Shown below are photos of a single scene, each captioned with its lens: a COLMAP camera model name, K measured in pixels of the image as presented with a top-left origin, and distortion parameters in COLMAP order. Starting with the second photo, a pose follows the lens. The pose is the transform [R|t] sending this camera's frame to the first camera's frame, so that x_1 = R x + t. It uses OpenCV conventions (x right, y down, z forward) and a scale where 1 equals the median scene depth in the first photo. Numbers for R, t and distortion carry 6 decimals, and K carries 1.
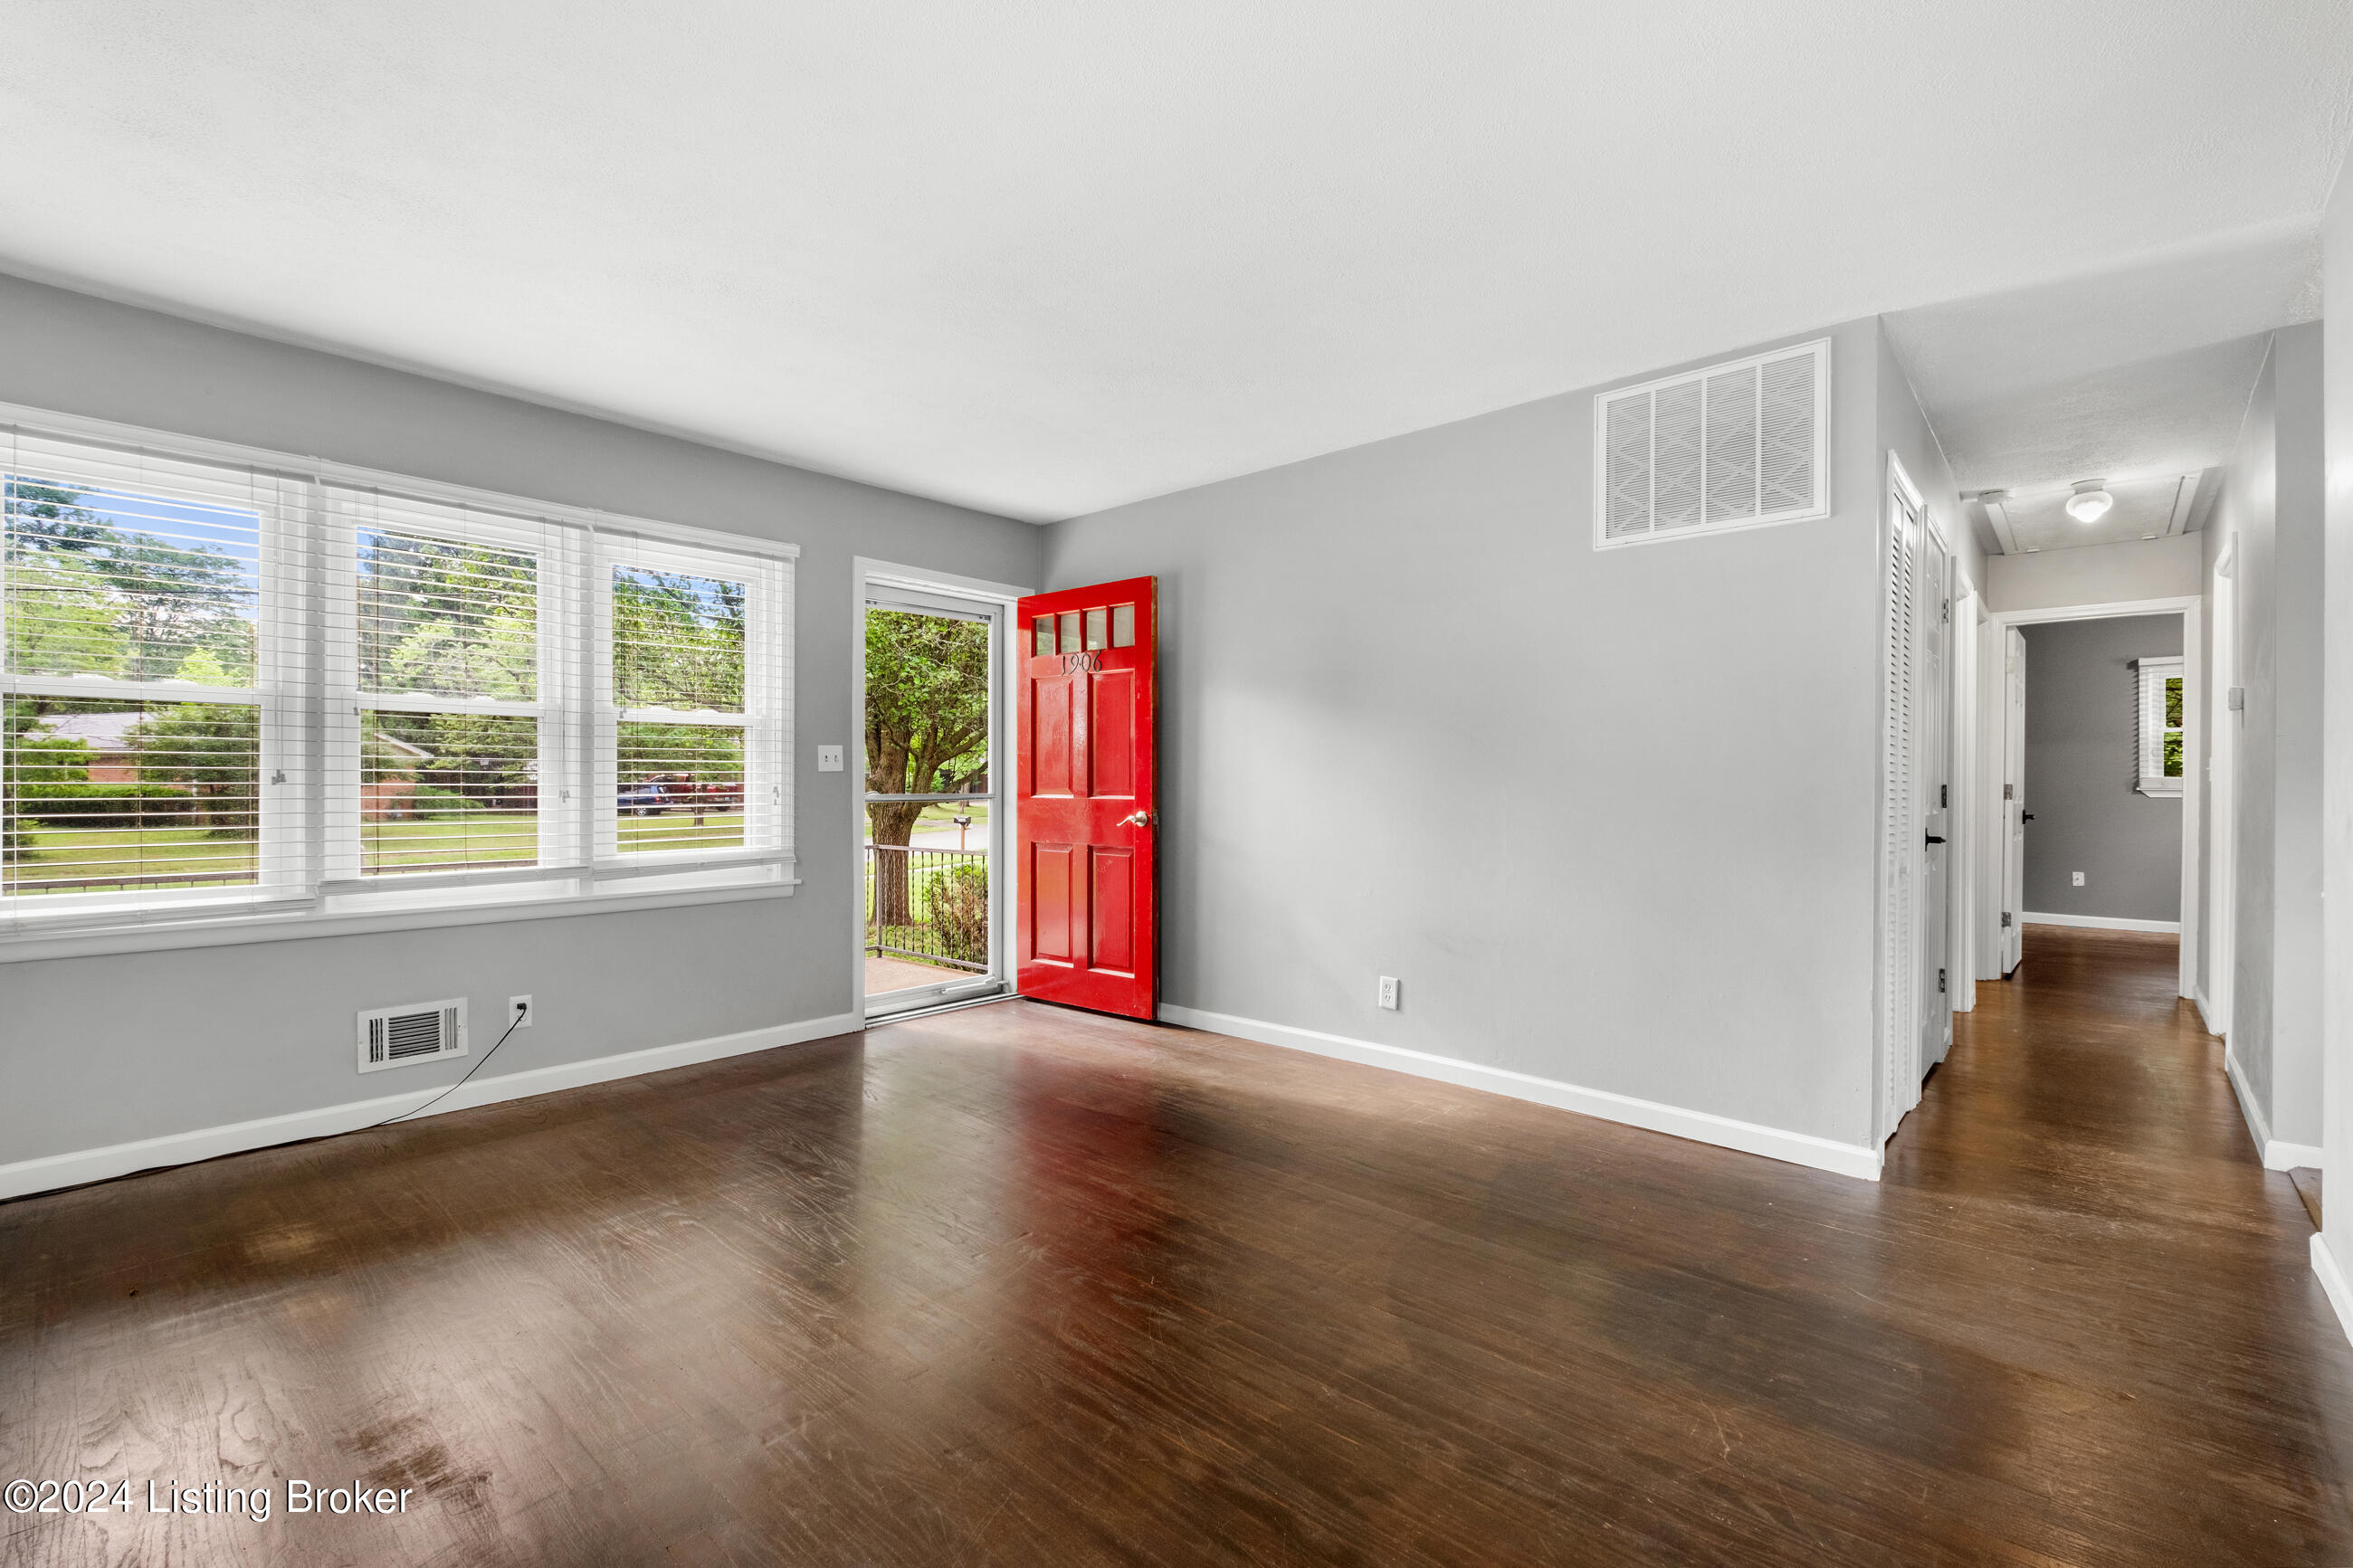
lens RADIAL K [[1028.3, 0, 1183.0], [0, 1028.3, 790.4], [0, 0, 1]] dist [-0.001971, -0.002525]
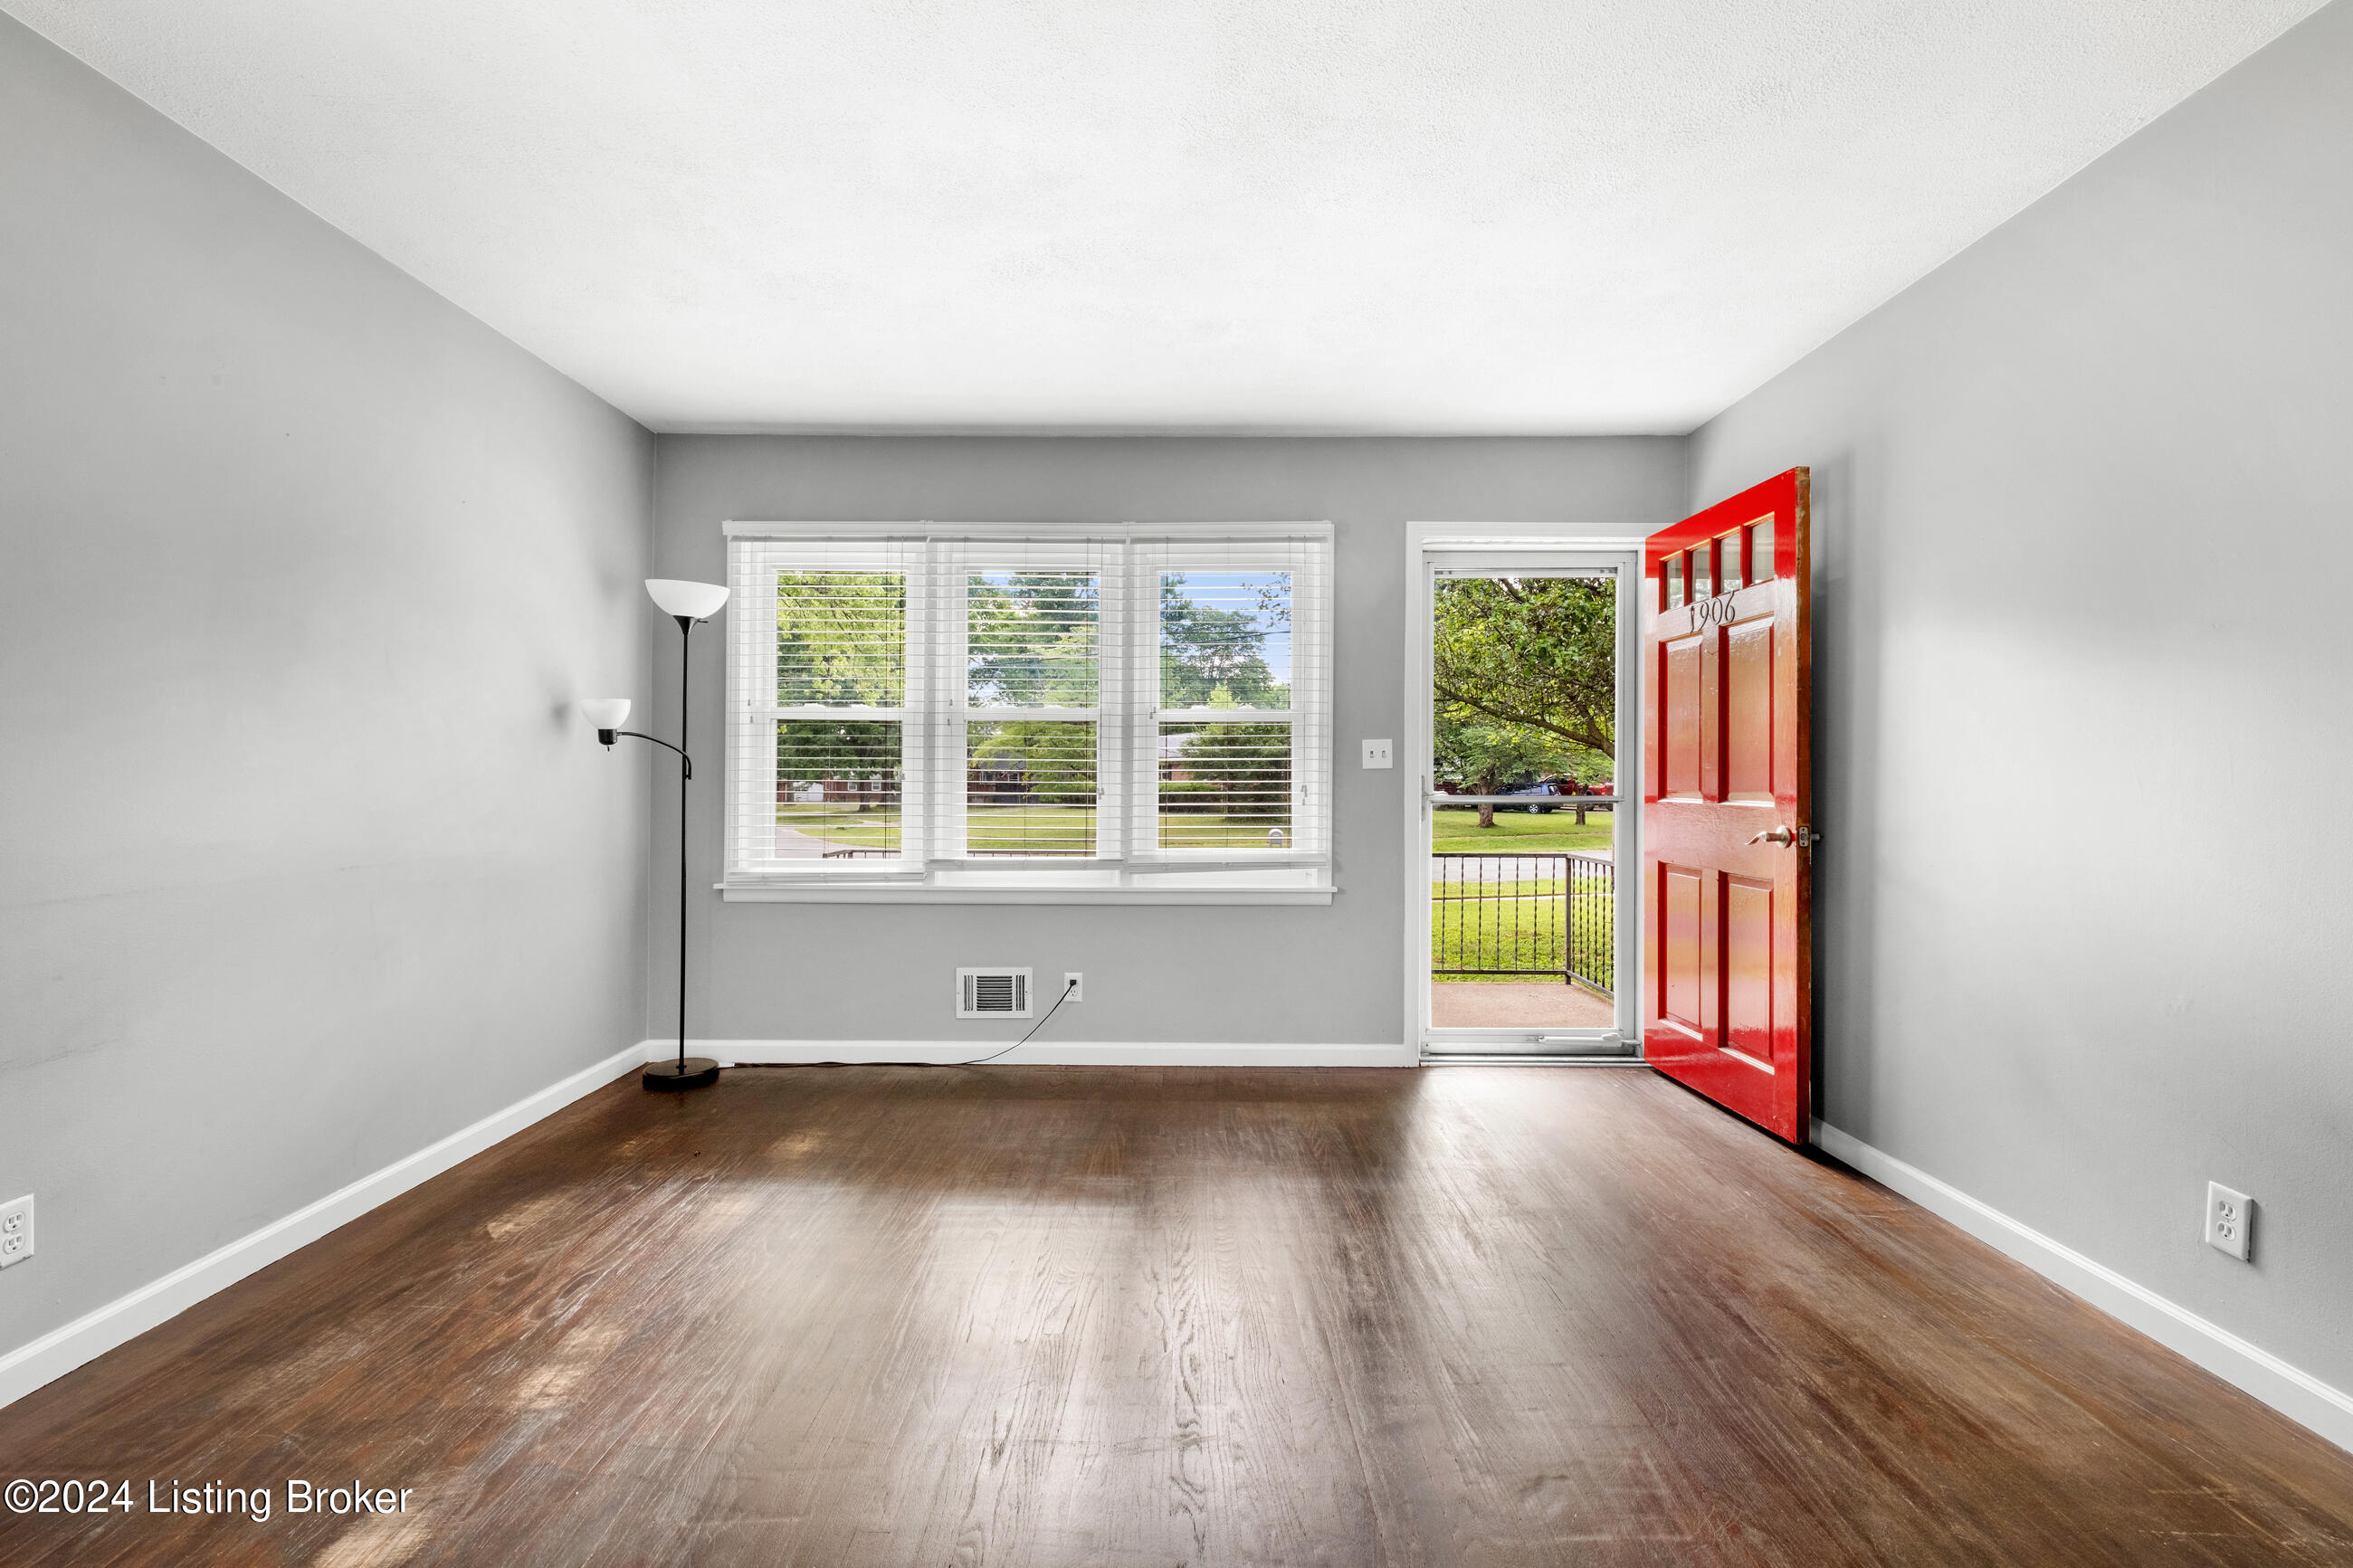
lens RADIAL K [[1028.3, 0, 1172.4], [0, 1028.3, 784.8], [0, 0, 1]] dist [-0.001971, -0.002525]
pose [[0.656500, 0.003611, -0.754318, 0.221243], [-0.007328, 0.999972, -0.001590, -0.001833], [0.754291, 0.006571, 0.656508, 0.294574]]
